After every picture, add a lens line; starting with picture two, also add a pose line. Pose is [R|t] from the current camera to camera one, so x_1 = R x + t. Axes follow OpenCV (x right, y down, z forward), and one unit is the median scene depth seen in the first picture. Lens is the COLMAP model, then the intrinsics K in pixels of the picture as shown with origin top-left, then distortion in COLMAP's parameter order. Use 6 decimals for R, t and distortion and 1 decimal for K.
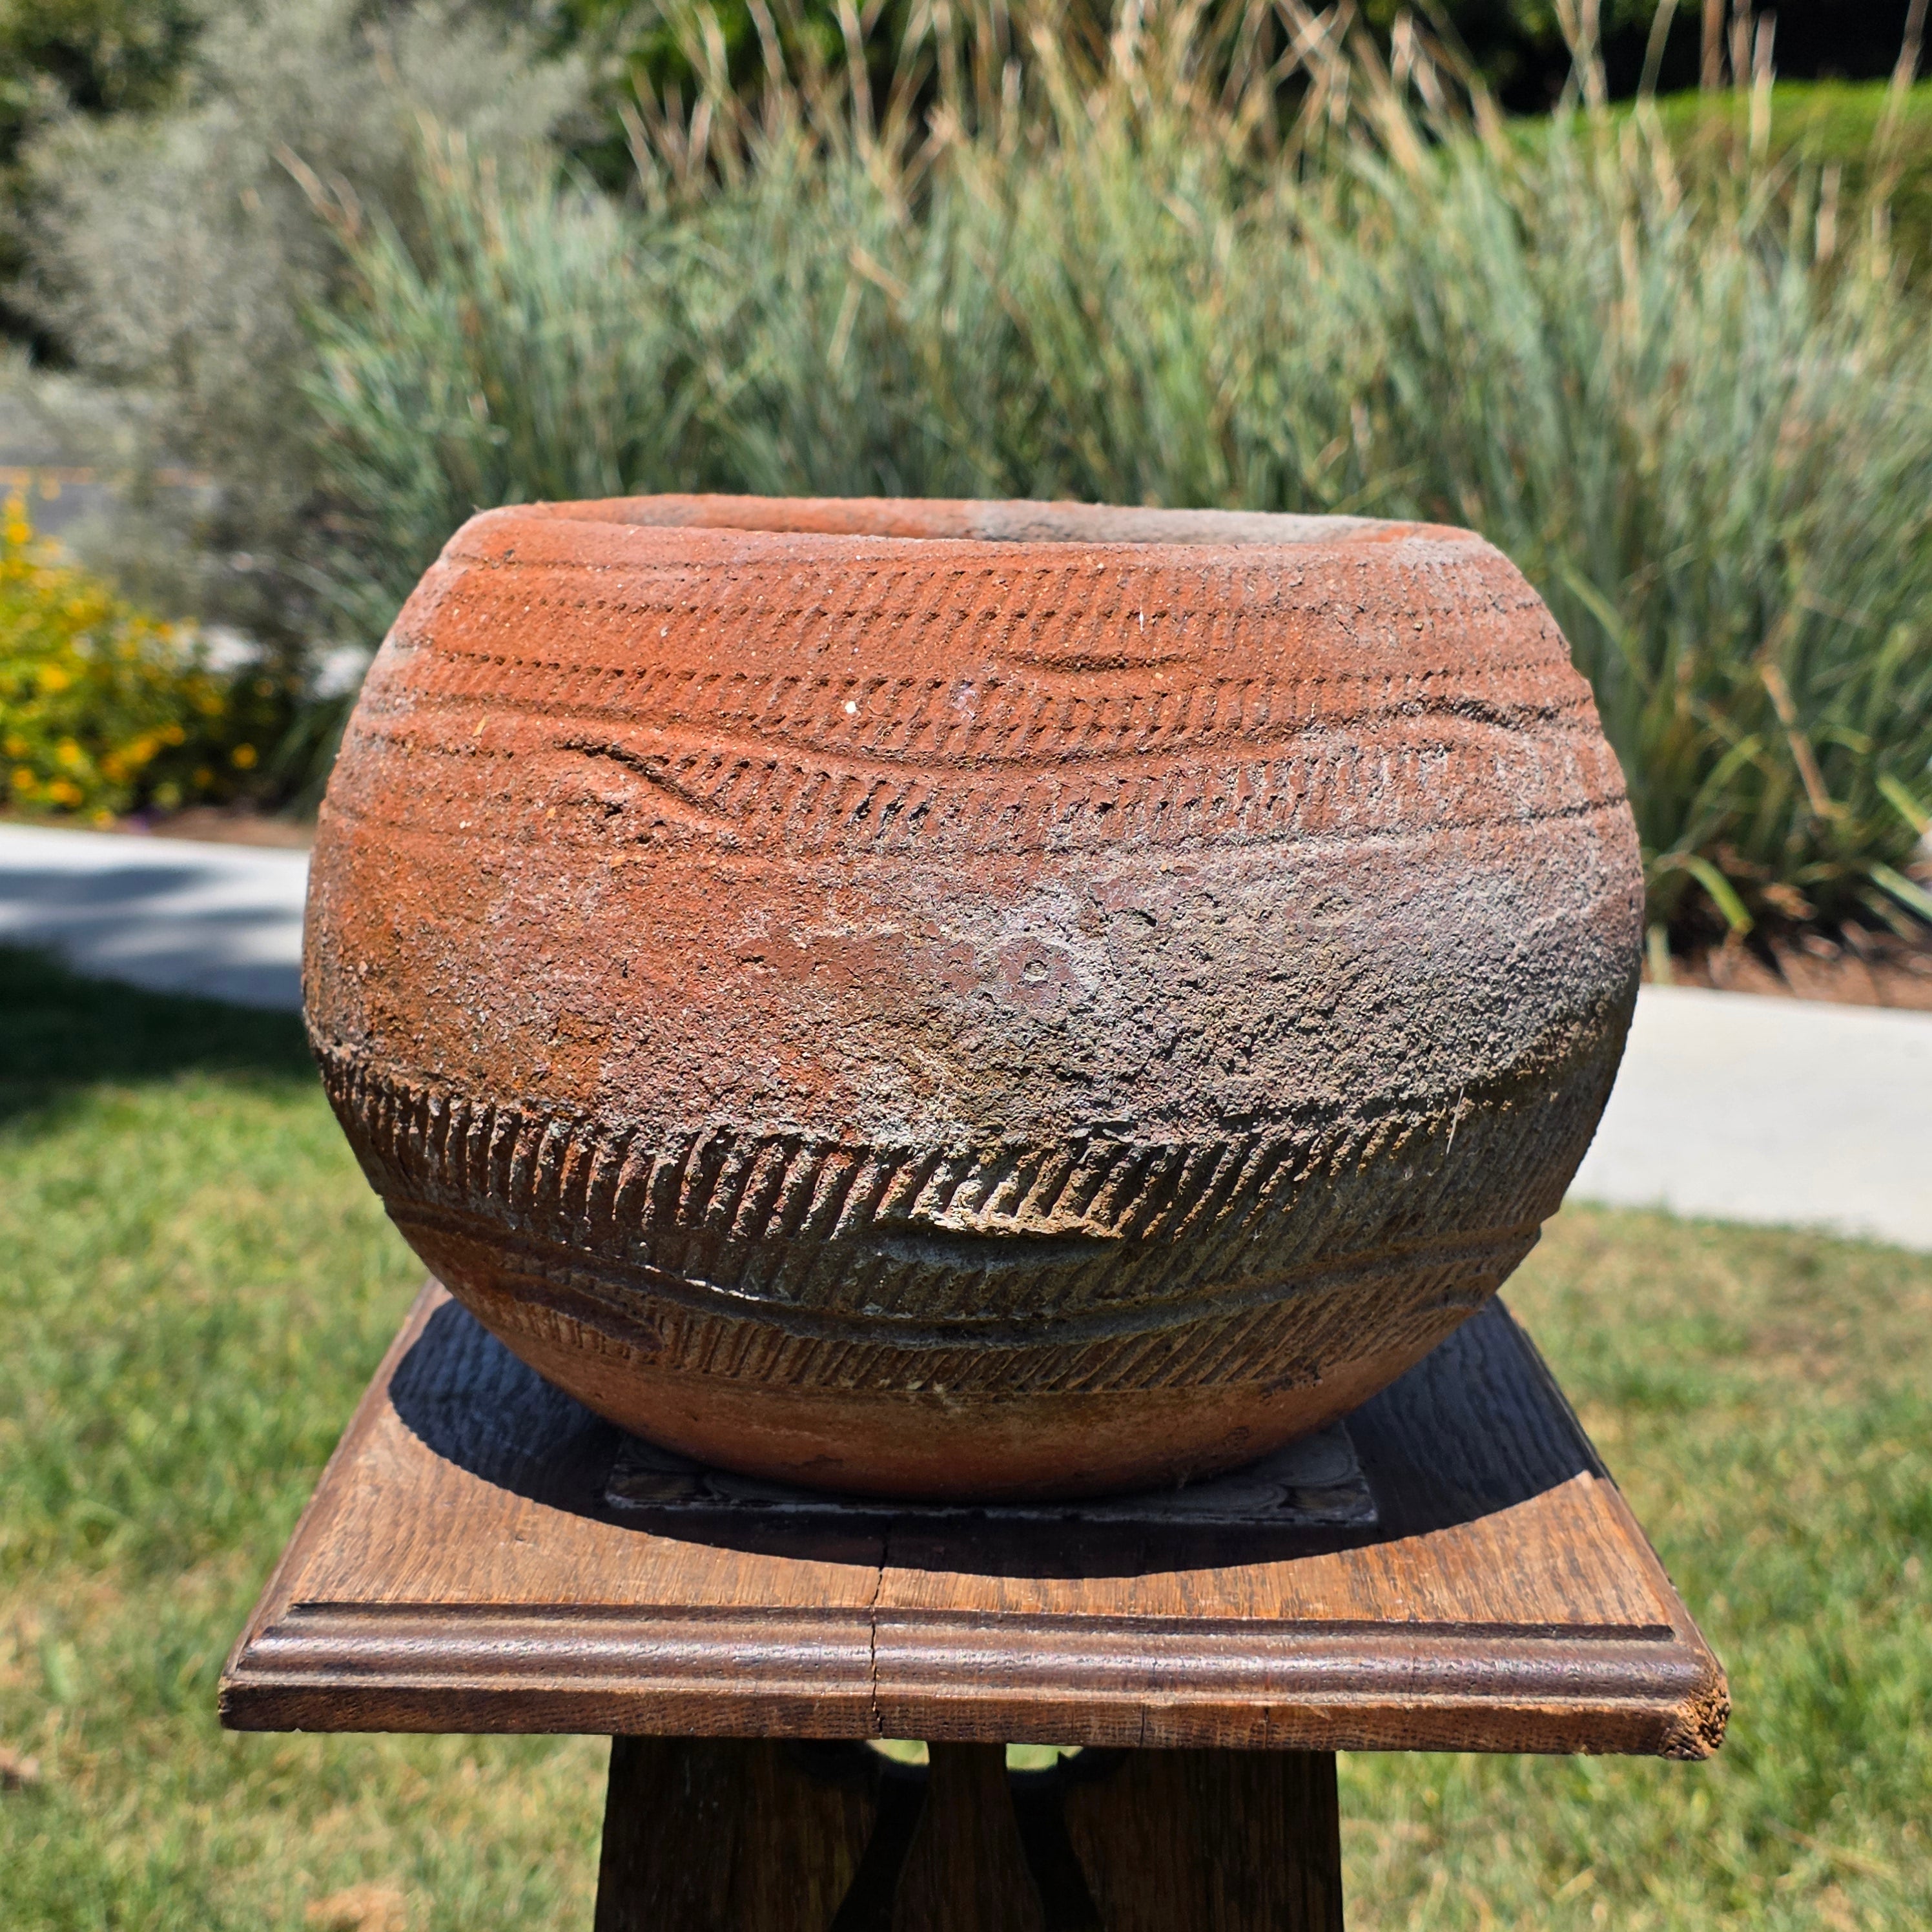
lens RADIAL K [[3525.4, 0, 955.4], [0, 3525.4, 945.8], [0, 0, 1]] dist [0.285741, -1.325139]
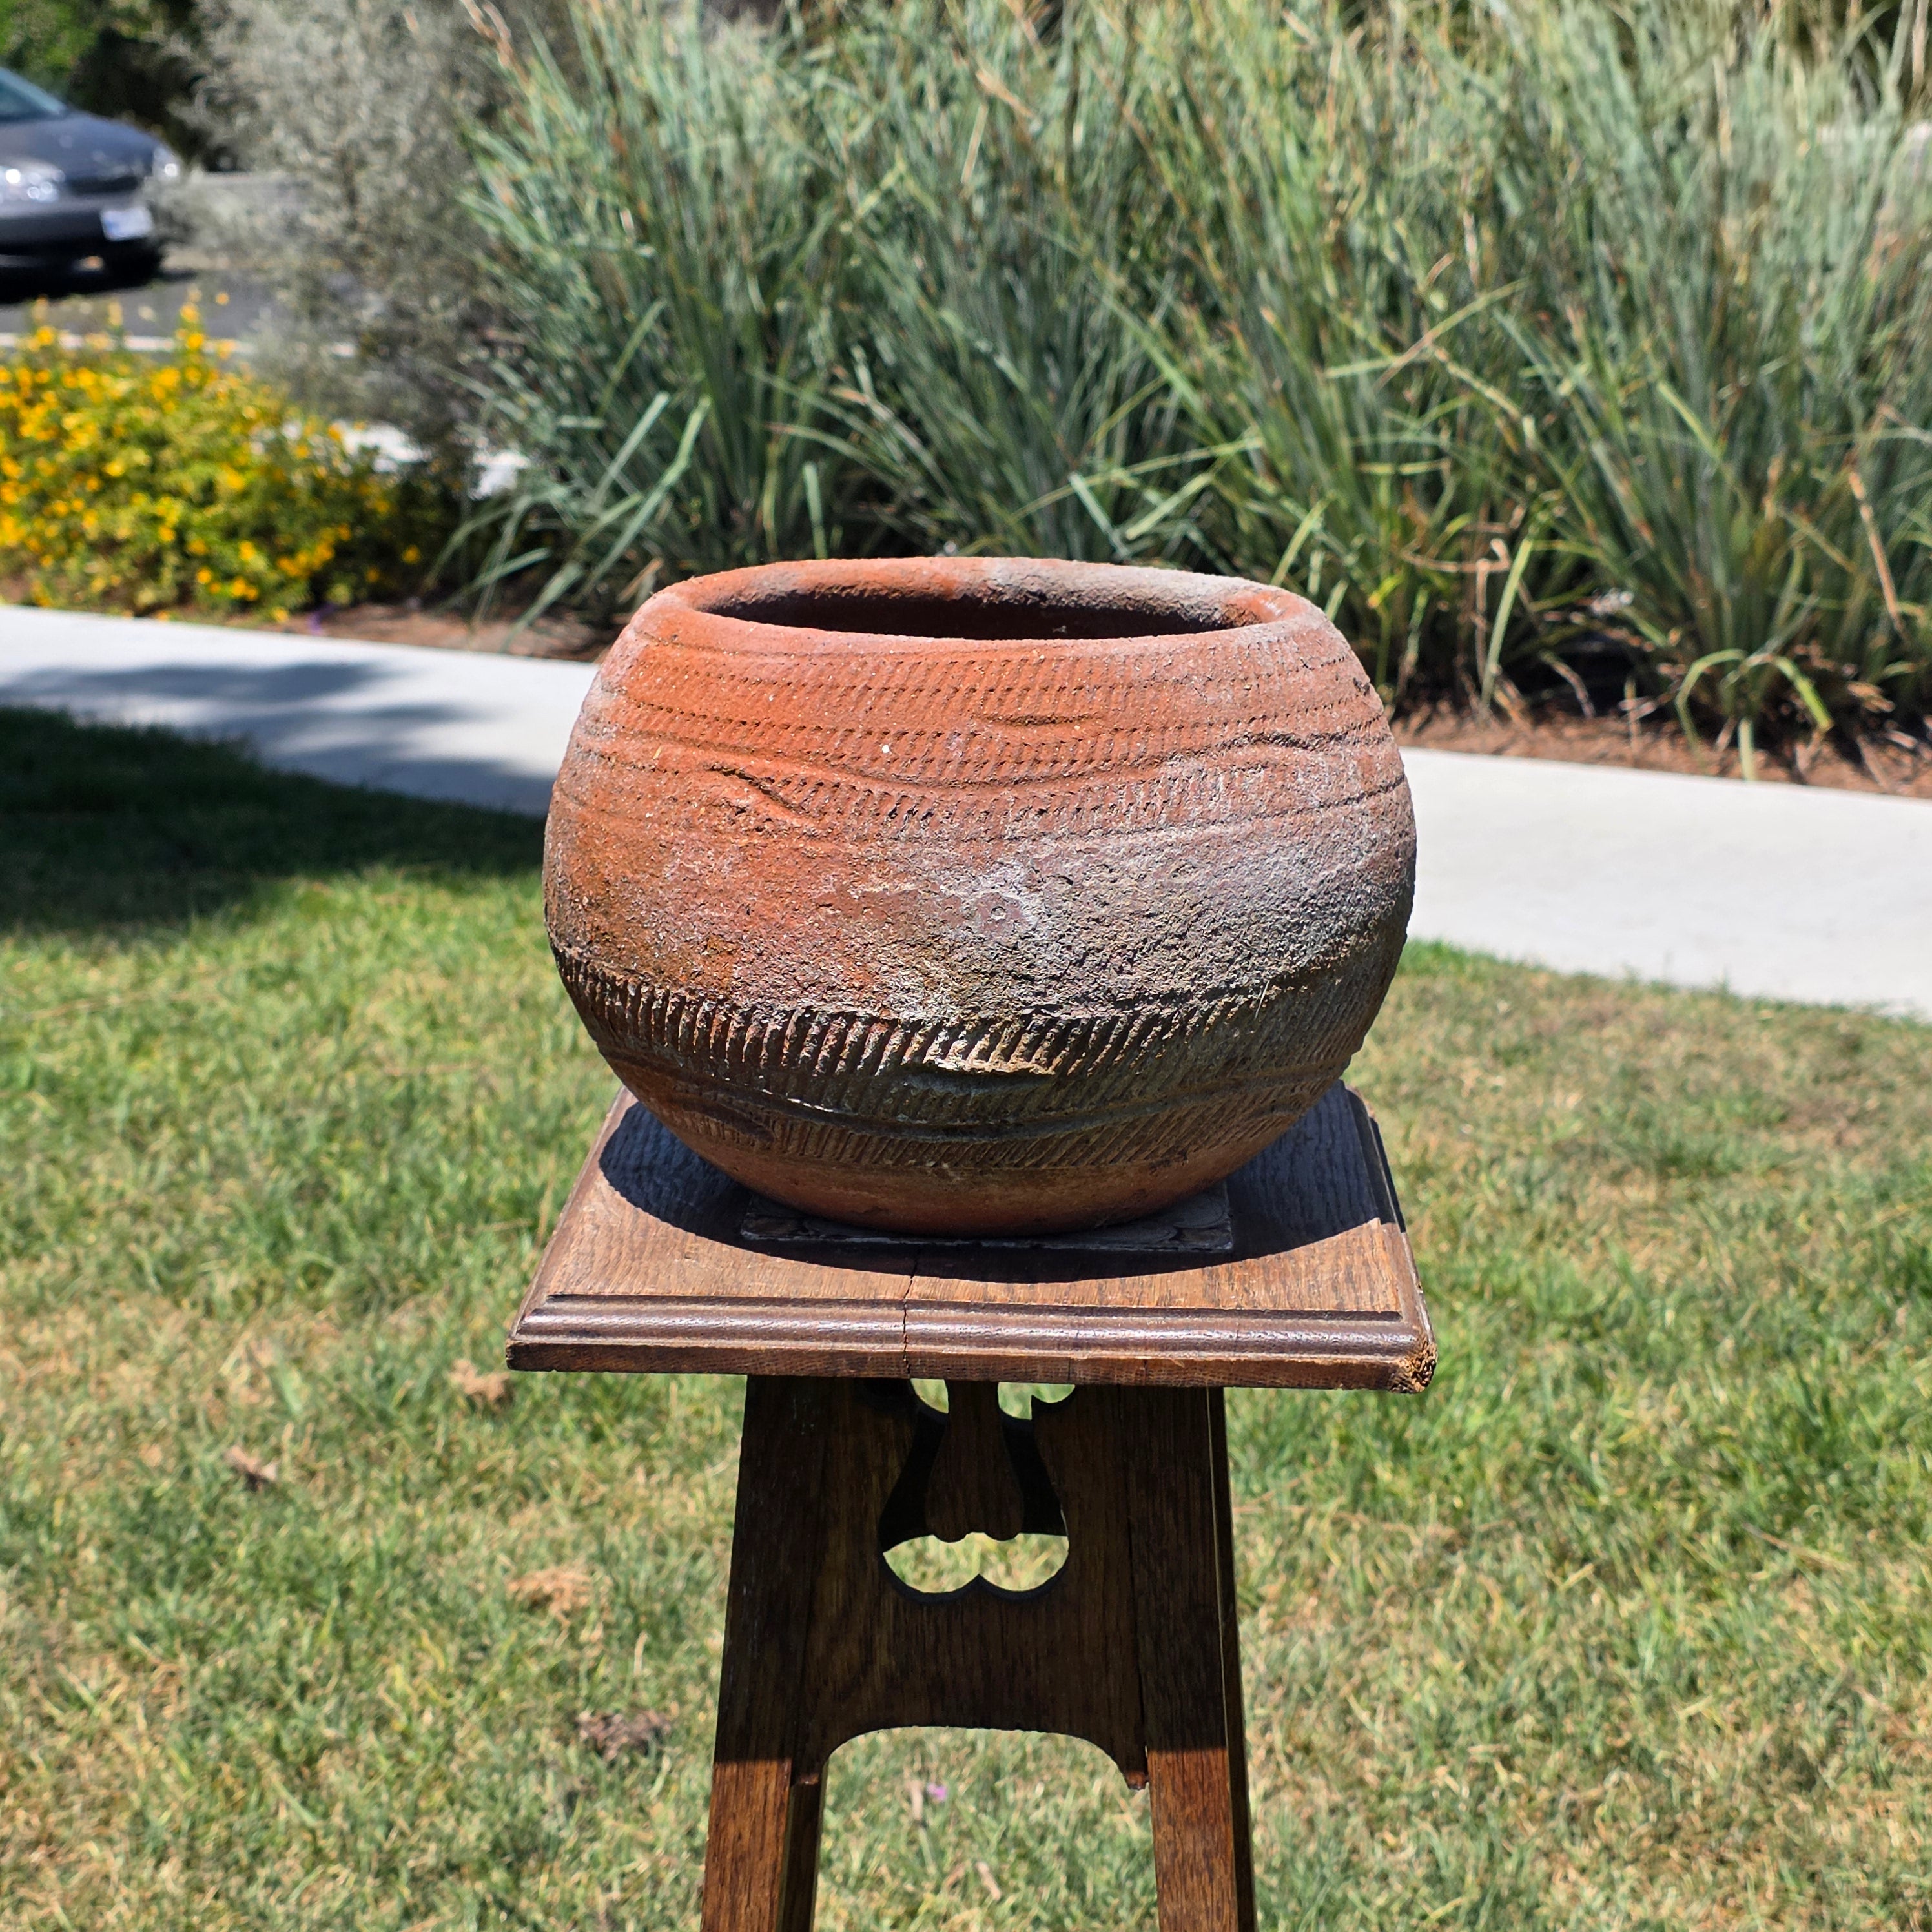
lens RADIAL K [[3525.4, 0, 955.4], [0, 3525.4, 945.8], [0, 0, 1]] dist [0.285741, -1.325139]
pose [[0.999101, -0.000323, -0.042386, 0.065808], [0.003111, 0.997833, 0.065728, -0.077732], [0.042273, -0.065801, 0.996937, -0.574239]]
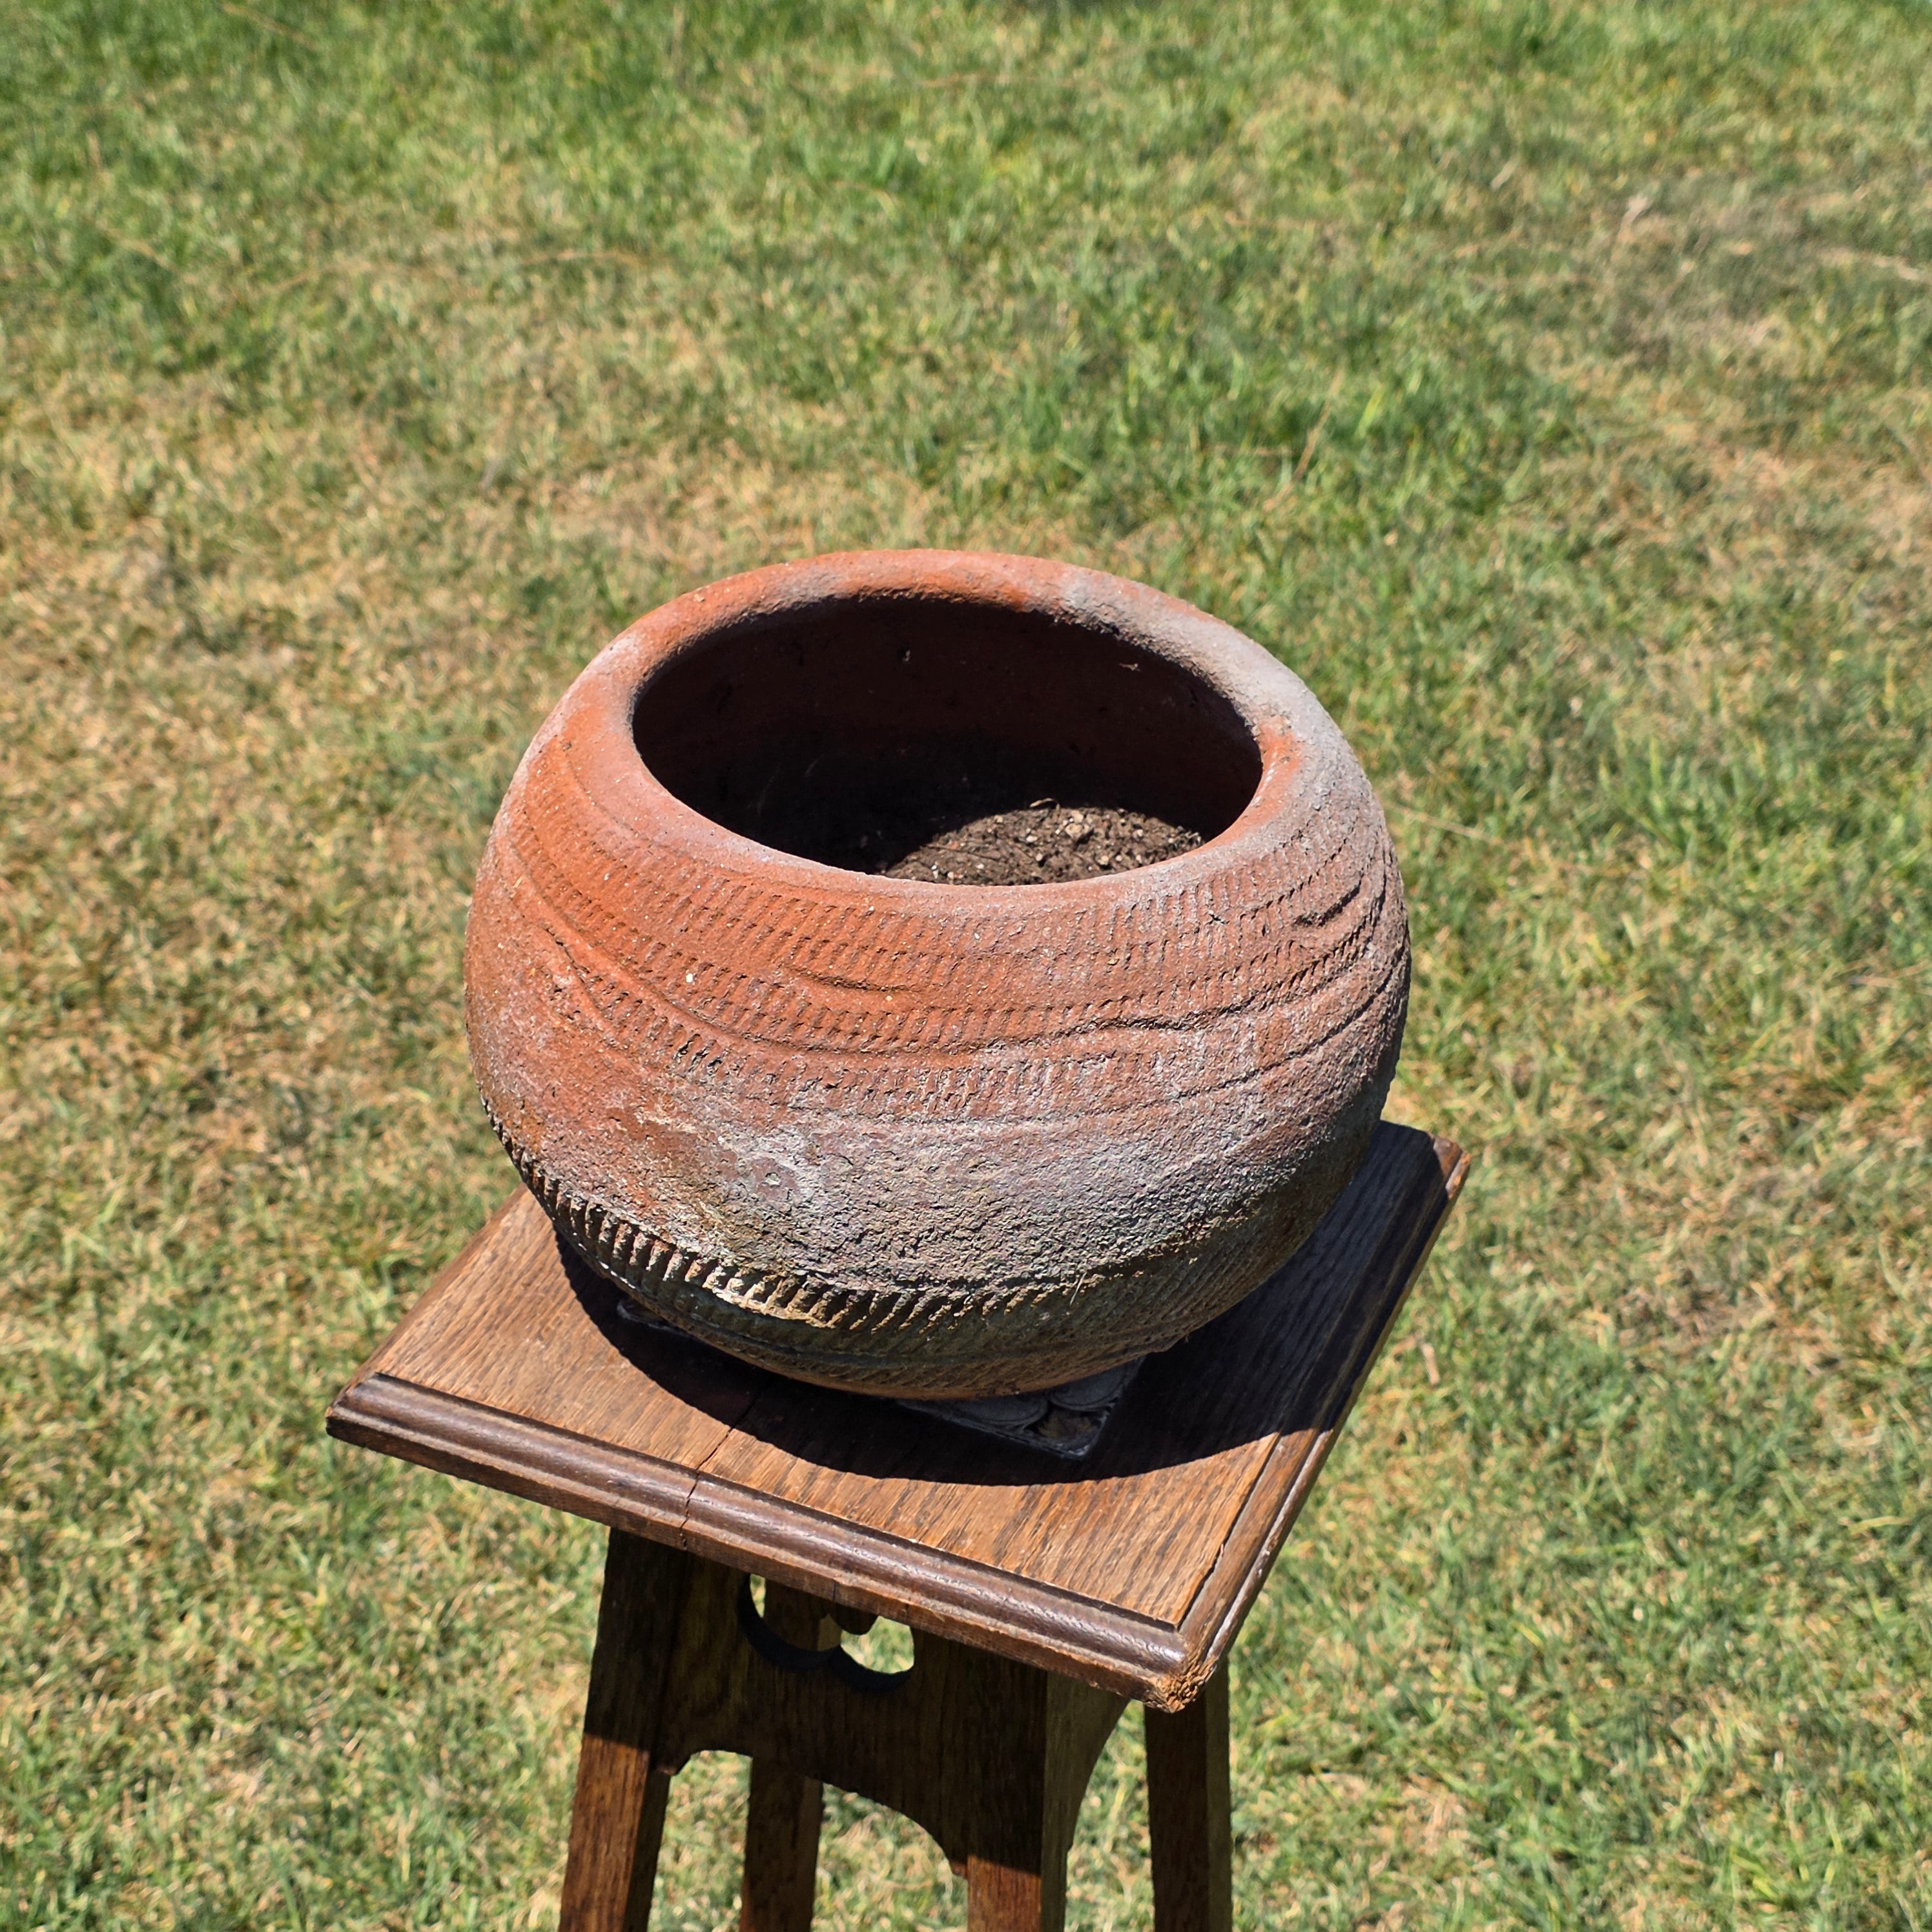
lens RADIAL K [[3522.0, 0, 904.6], [0, 3522.0, 957.5], [0, 0, 1]] dist [0.279014, -1.178865]
pose [[0.920474, 0.227078, -0.318063, 0.490242], [-0.089614, 0.914823, 0.393788, -0.624354], [0.380392, -0.333969, 0.862419, -0.234353]]
